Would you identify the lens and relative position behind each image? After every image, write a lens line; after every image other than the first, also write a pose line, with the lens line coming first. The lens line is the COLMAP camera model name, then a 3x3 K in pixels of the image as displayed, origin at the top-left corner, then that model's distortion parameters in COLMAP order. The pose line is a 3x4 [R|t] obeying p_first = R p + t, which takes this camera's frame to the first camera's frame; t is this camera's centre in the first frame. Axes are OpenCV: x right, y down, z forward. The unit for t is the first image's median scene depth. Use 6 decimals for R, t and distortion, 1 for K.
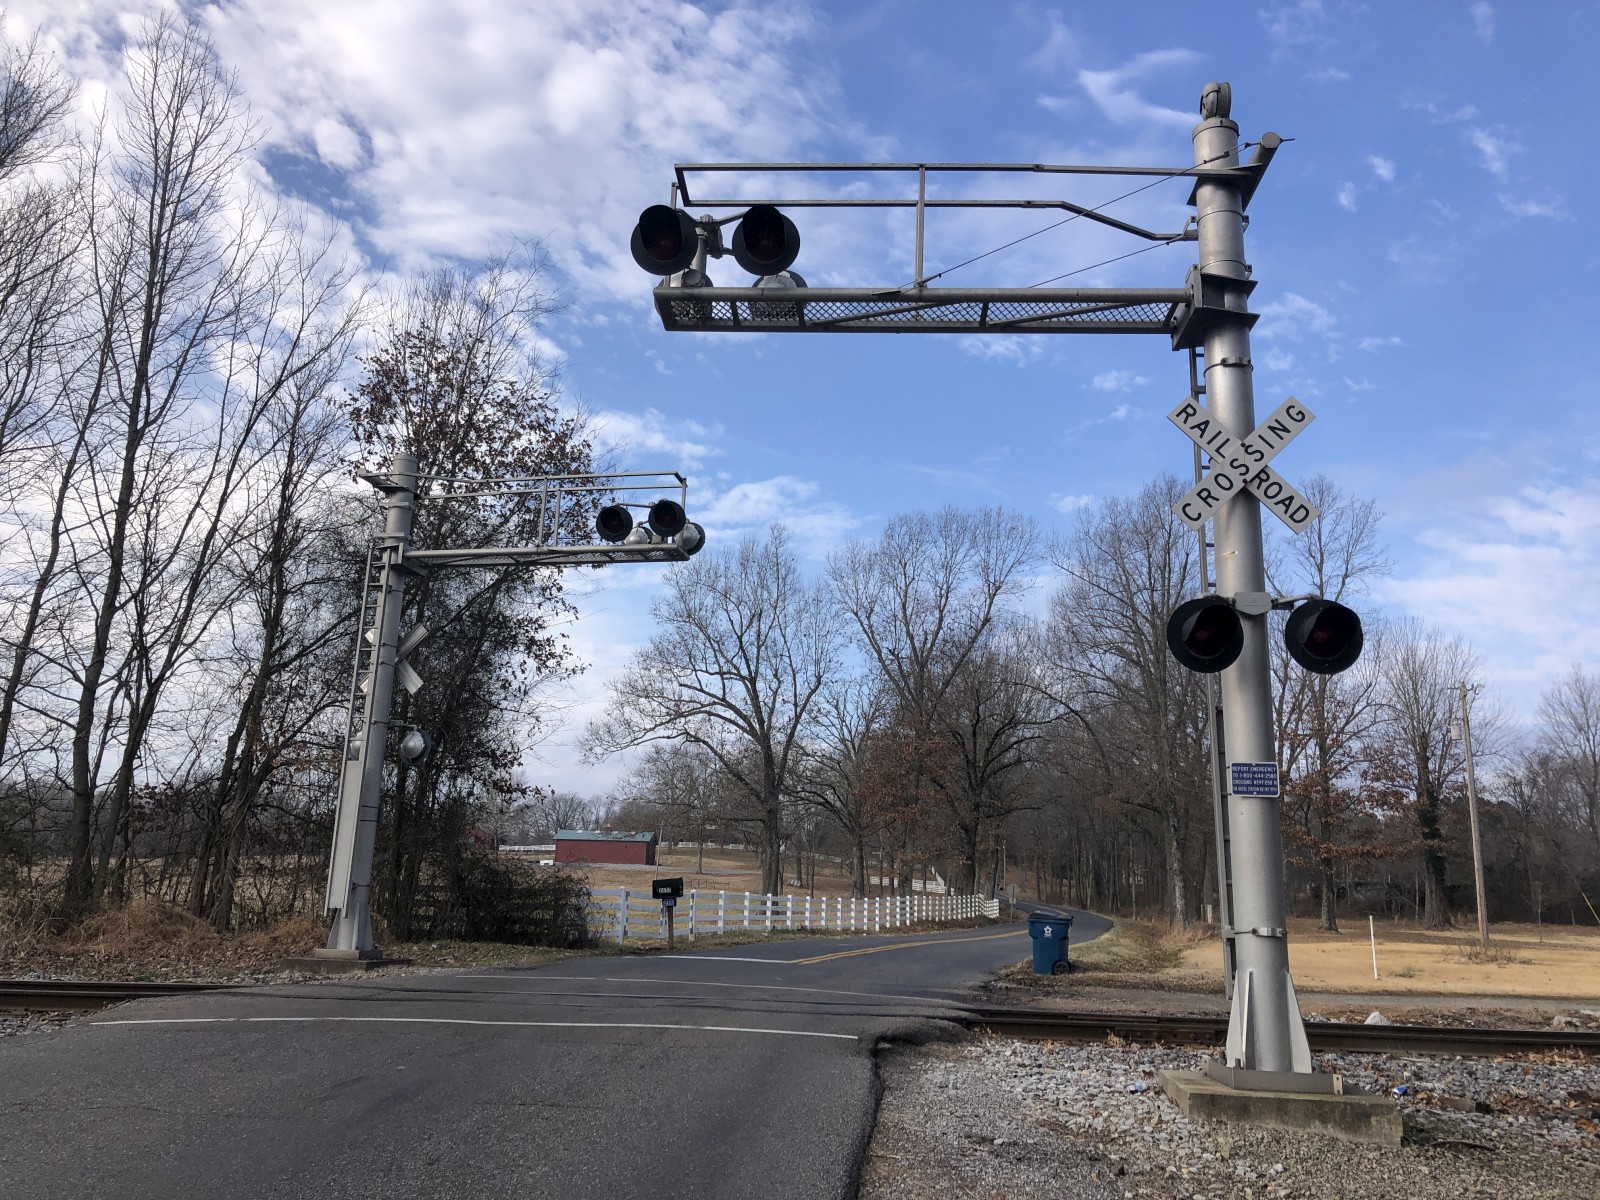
lens RADIAL K [[1314.0, 0, 796.4], [0, 1314.0, 548.6], [0, 0, 1]] dist [0.029679, 0.000349]
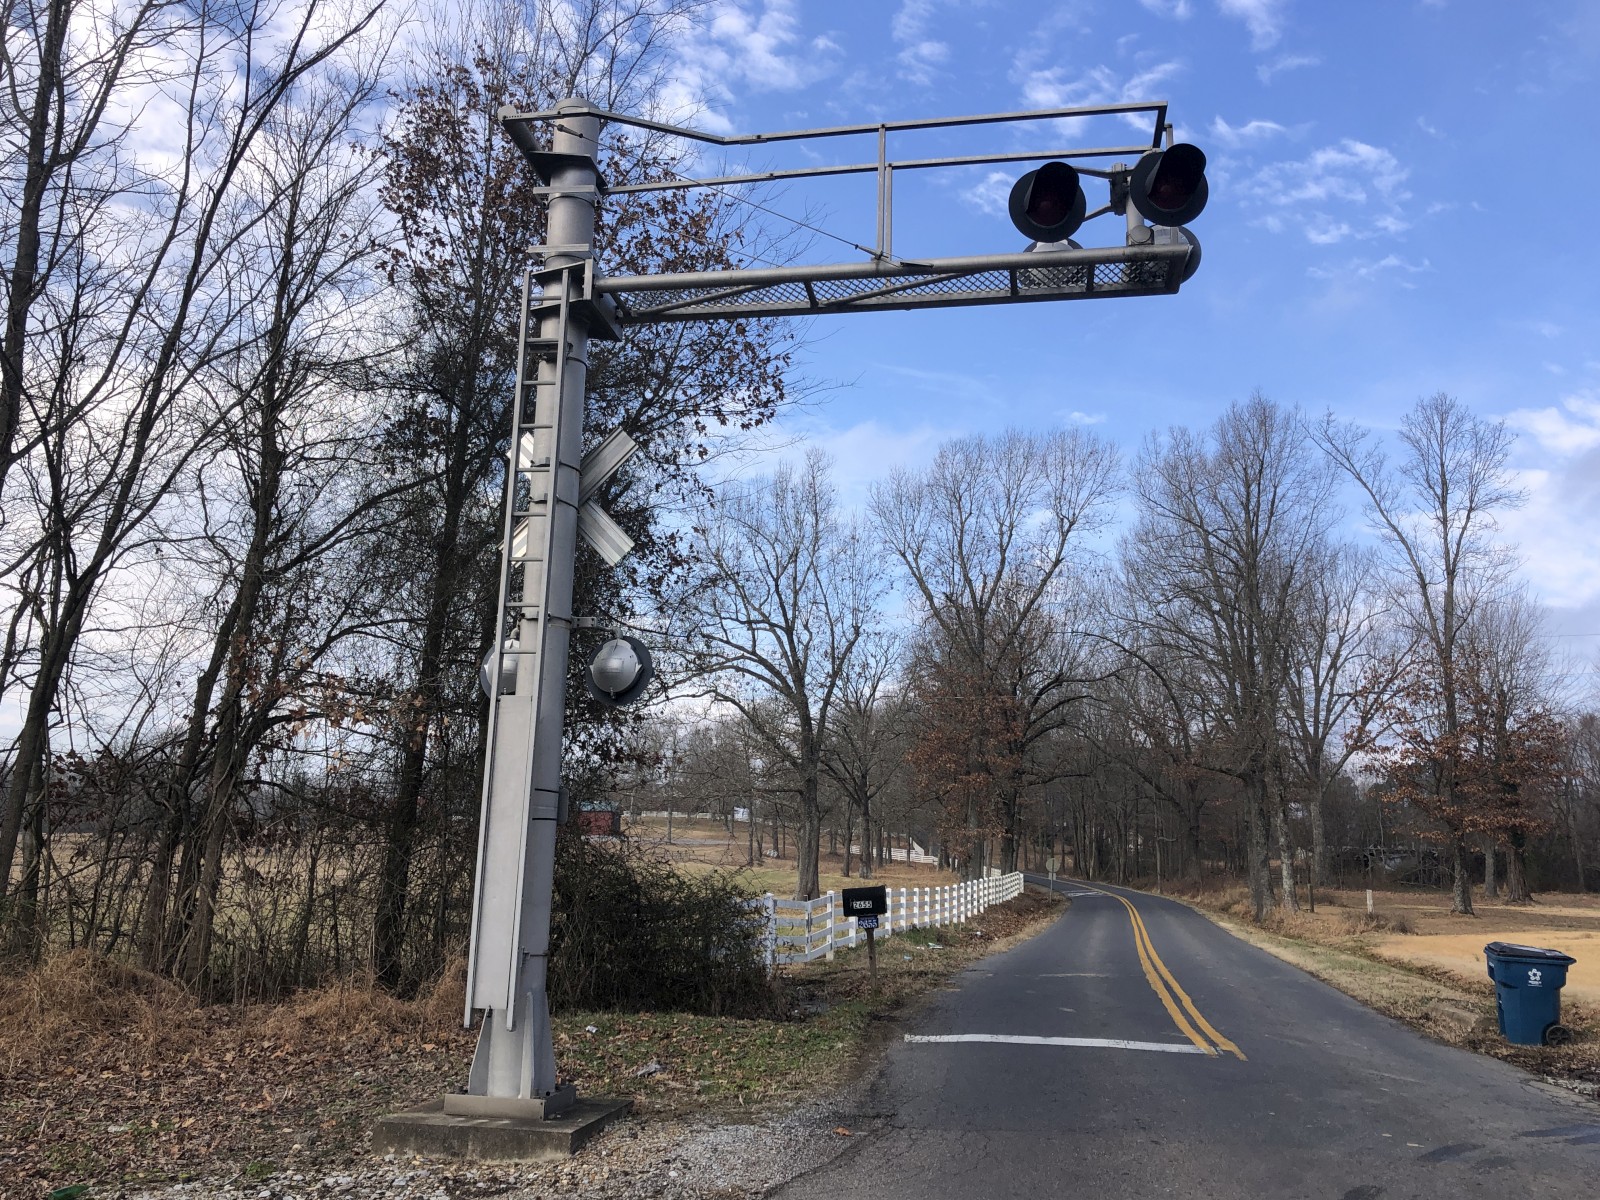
lens RADIAL K [[1329.6, 0, 800.0], [0, 1329.6, 556.1], [0, 0, 1]] dist [0.035482, -0.005792]
pose [[0.999032, 0.001387, 0.043957, -0.183522], [-0.002803, 0.999478, 0.032177, 0.068504], [-0.043889, -0.032269, 0.998515, 0.373161]]
